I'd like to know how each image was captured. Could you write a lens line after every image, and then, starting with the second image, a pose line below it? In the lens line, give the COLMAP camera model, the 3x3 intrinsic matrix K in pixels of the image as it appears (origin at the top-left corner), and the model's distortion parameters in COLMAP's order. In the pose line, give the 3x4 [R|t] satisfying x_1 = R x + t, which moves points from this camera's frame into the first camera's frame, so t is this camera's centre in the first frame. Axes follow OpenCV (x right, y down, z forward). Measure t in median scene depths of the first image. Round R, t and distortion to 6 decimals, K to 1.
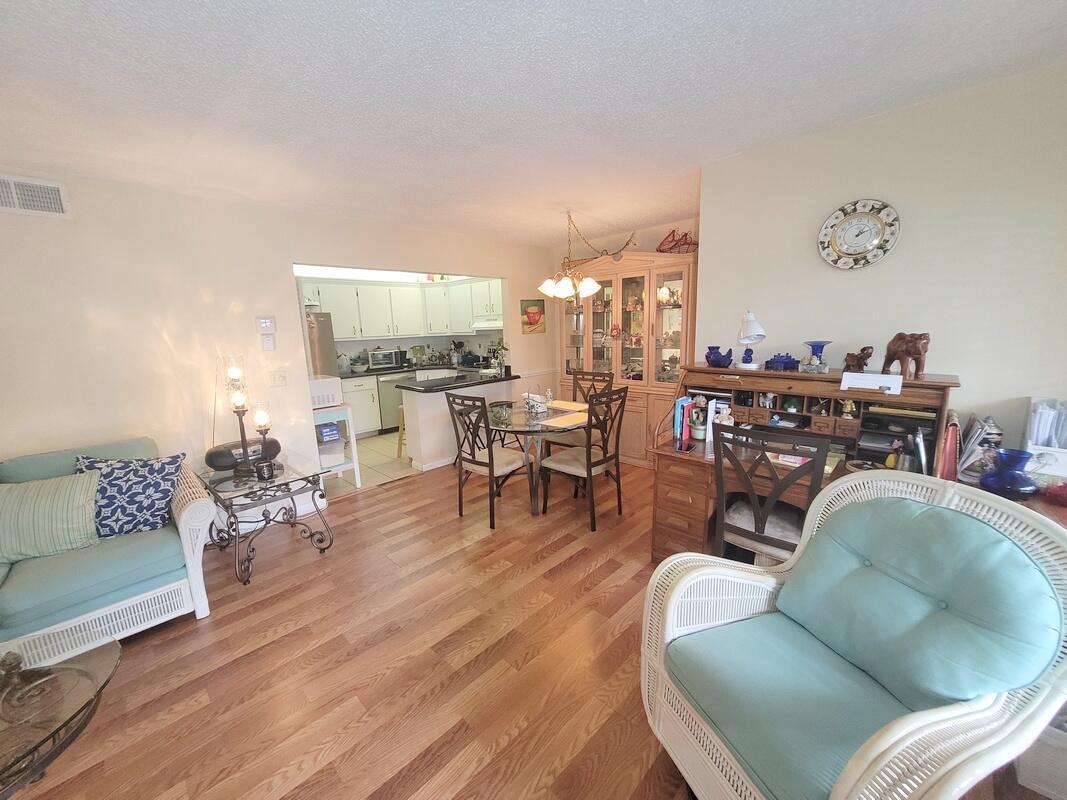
lens RADIAL K [[423.8, 0, 528.1], [0, 423.8, 398.9], [0, 0, 1]] dist [0.008882, 0.000784]
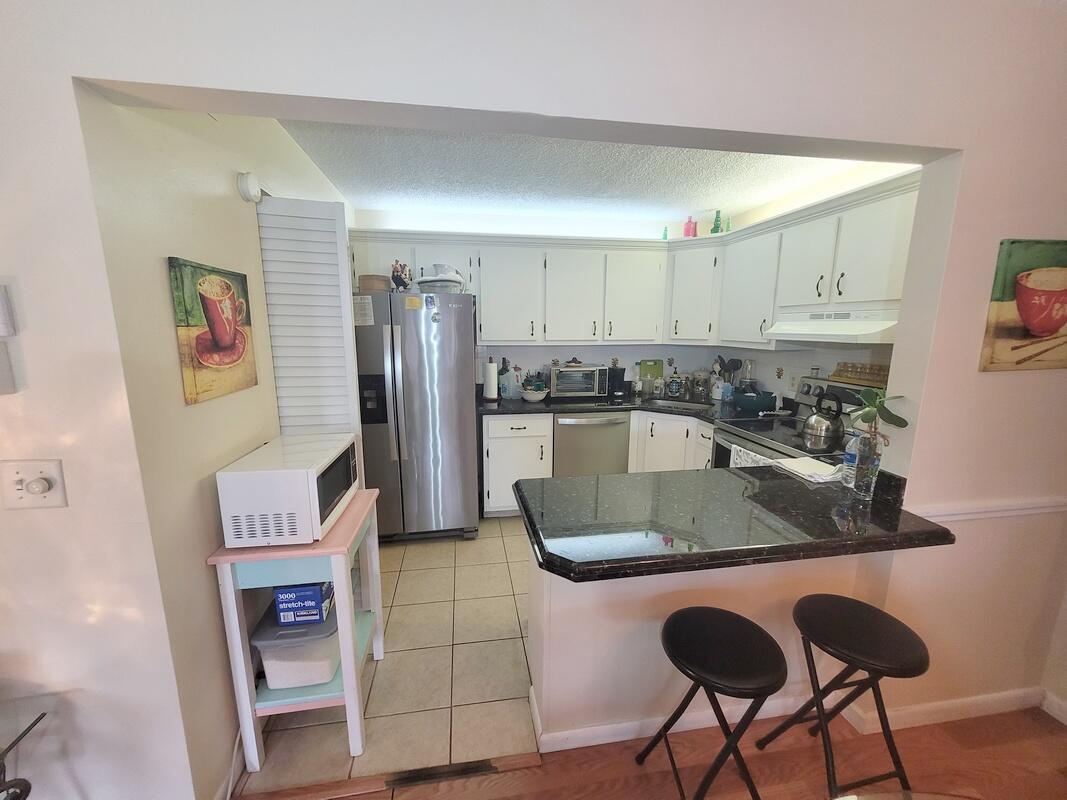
lens RADIAL K [[423.8, 0, 527.6], [0, 423.8, 395.0], [0, 0, 1]] dist [0.008882, 0.000784]
pose [[0.806763, 0.134844, -0.575283, -0.071199], [-0.134122, 0.989989, 0.043960, -0.091064], [0.575451, 0.041693, 0.816773, 0.503940]]
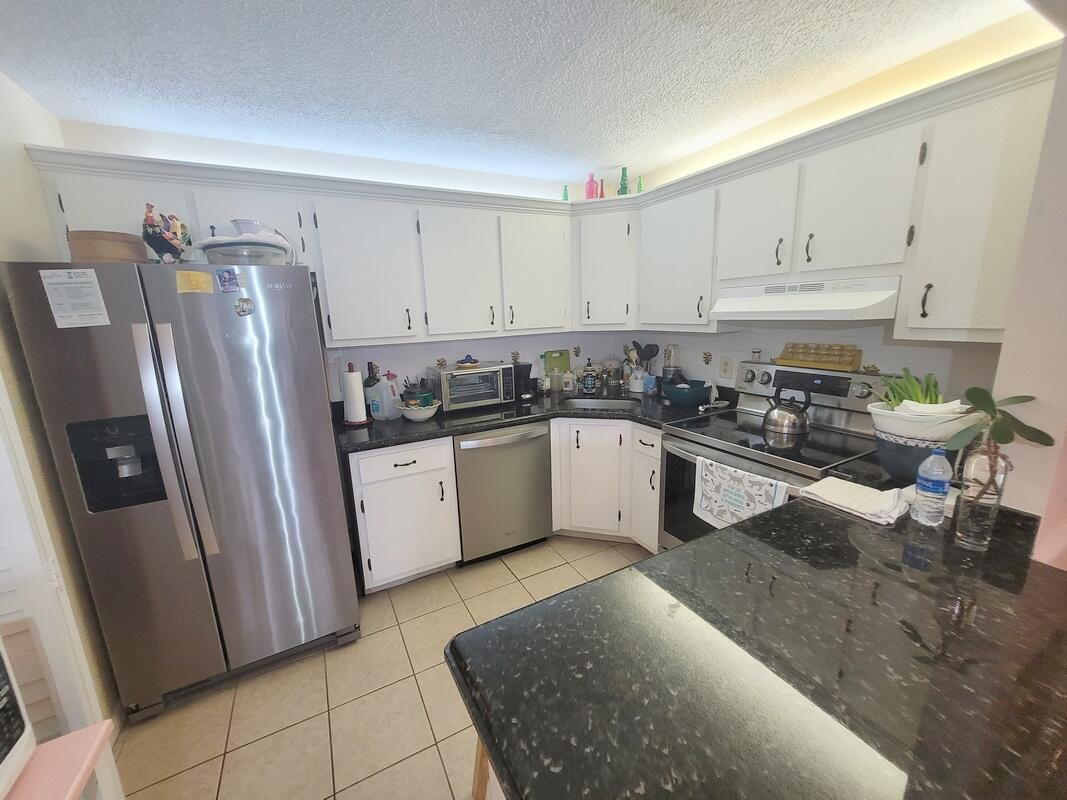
lens RADIAL K [[423.8, 0, 526.8], [0, 423.8, 398.7], [0, 0, 1]] dist [0.008882, 0.000784]
pose [[0.954664, 0.064474, -0.290621, -0.168592], [-0.051865, 0.997357, 0.050889, -0.105019], [0.293134, -0.033509, 0.955484, 0.605234]]
